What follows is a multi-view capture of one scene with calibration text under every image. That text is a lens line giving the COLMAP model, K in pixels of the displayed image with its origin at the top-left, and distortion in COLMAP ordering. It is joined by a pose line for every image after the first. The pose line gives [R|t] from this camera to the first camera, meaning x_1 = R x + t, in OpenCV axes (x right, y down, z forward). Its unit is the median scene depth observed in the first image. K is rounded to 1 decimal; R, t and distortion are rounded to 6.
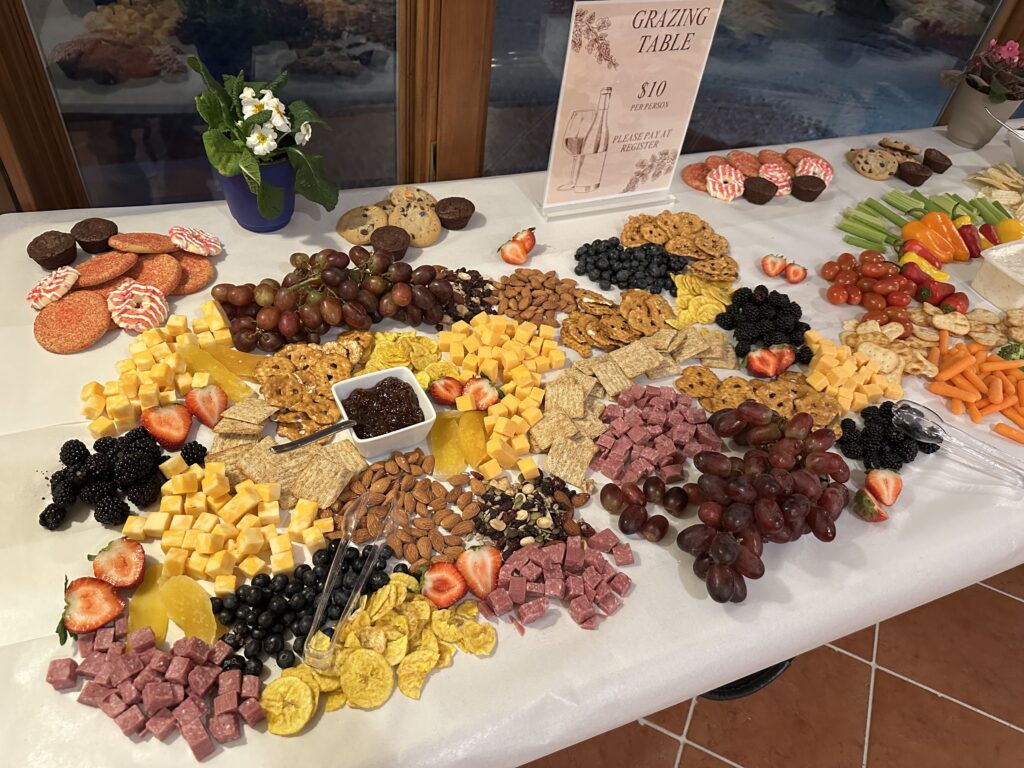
lens RADIAL K [[722.2, 0, 512.0], [0, 722.2, 384.0], [0, 0, 1]] dist [0.144395, -0.262445]
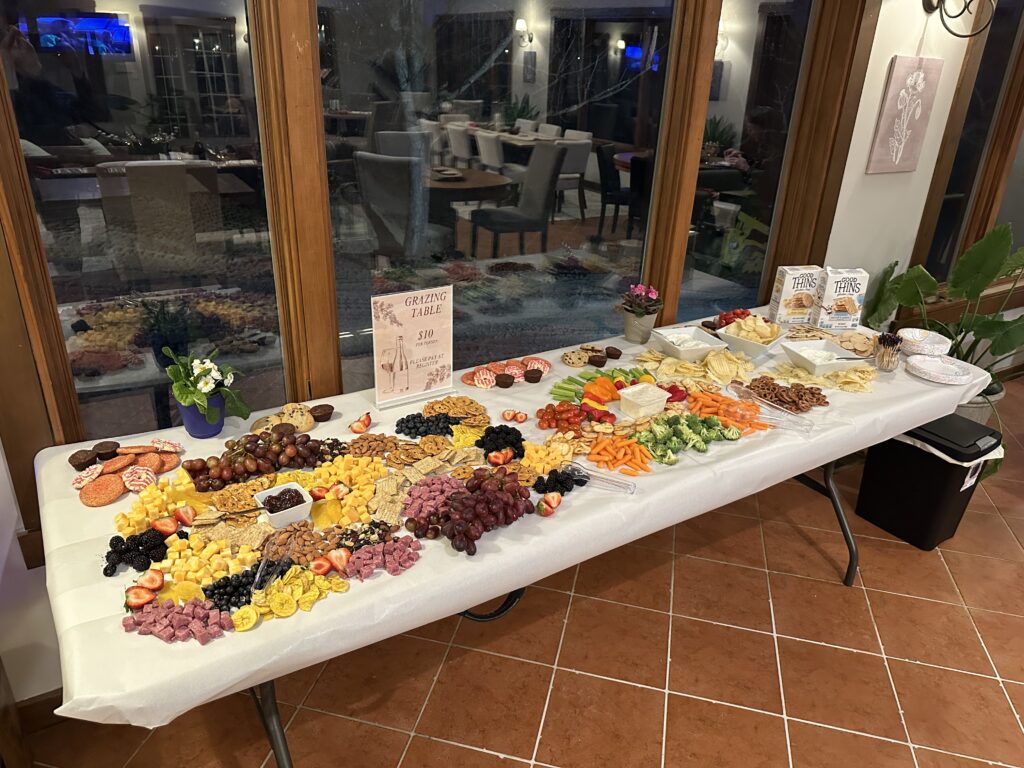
lens RADIAL K [[722.2, 0, 512.0], [0, 722.2, 384.0], [0, 0, 1]] dist [0.144395, -0.262445]
pose [[0.979618, -0.138595, 0.145394, 0.139593], [0.179650, 0.928309, -0.325528, 0.396719], [-0.089854, 0.345013, 0.934287, -0.771922]]
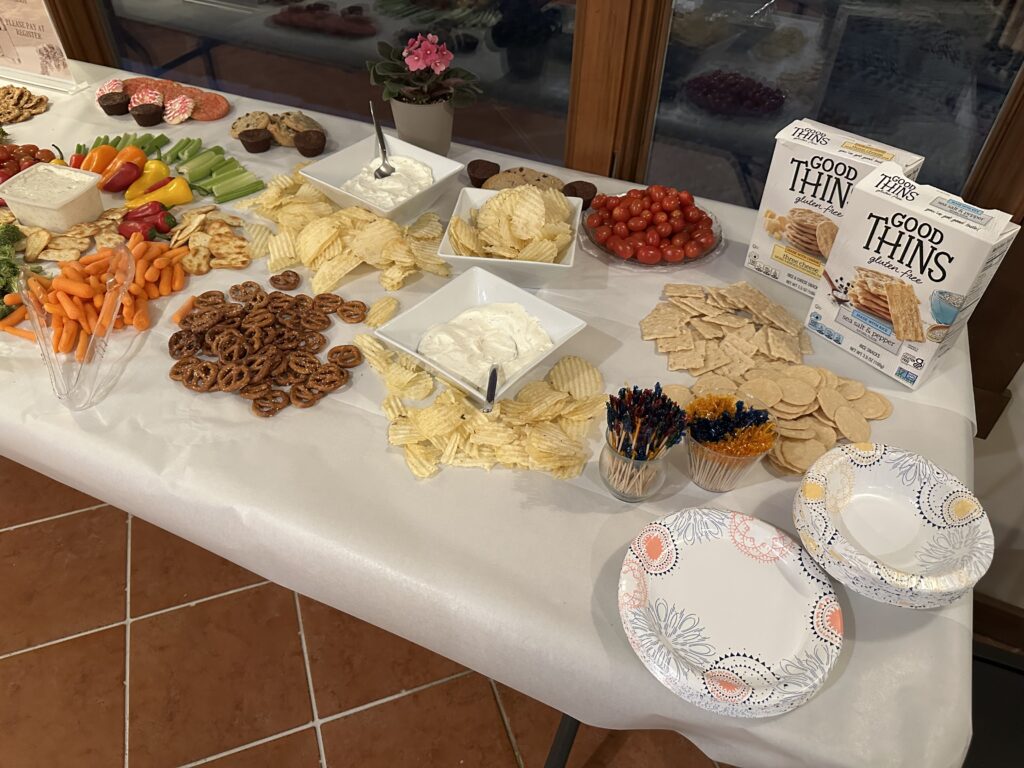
lens RADIAL K [[733.7, 0, 500.7], [0, 733.7, 382.4], [0, 0, 1]] dist [0.001875, -0.000279]
pose [[0.693062, 0.420568, -0.585481, 2.075118], [-0.462097, 0.882555, 0.086959, -0.342577], [0.553292, 0.210282, 0.806009, 0.688581]]
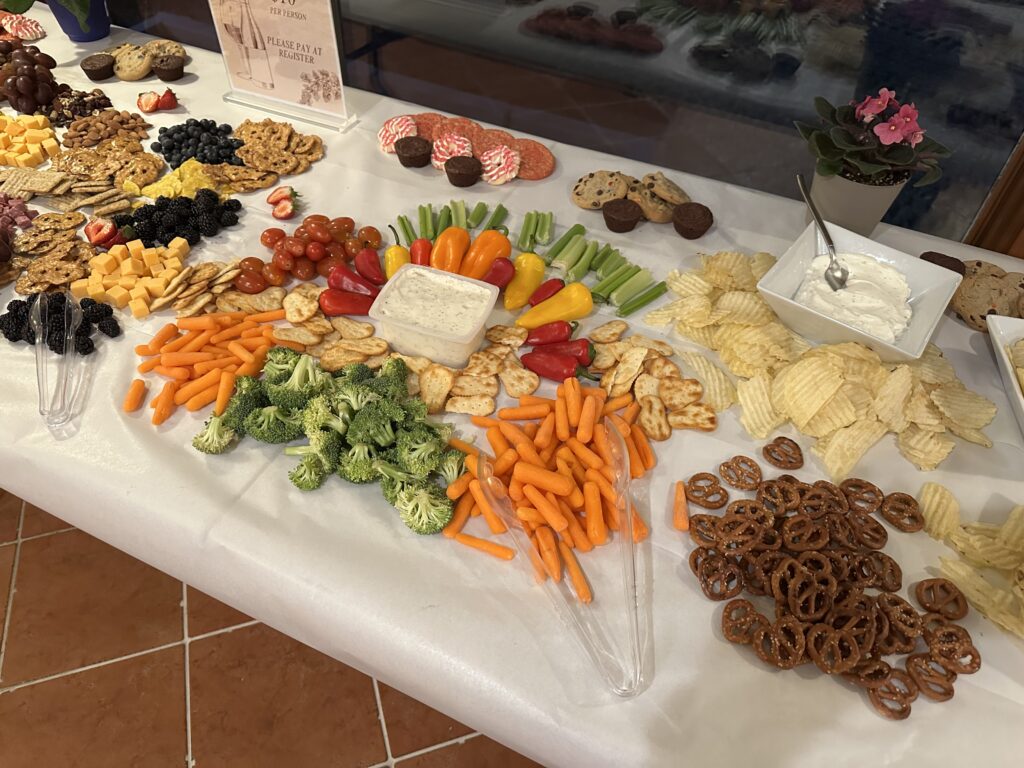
lens RADIAL K [[722.2, 0, 512.0], [0, 722.2, 384.0], [0, 0, 1]] dist [0.144395, -0.262445]
pose [[0.671058, 0.469301, -0.573967, 1.403955], [-0.485172, 0.863353, 0.138673, -0.269148], [0.560615, 0.185415, 0.807051, 0.538394]]
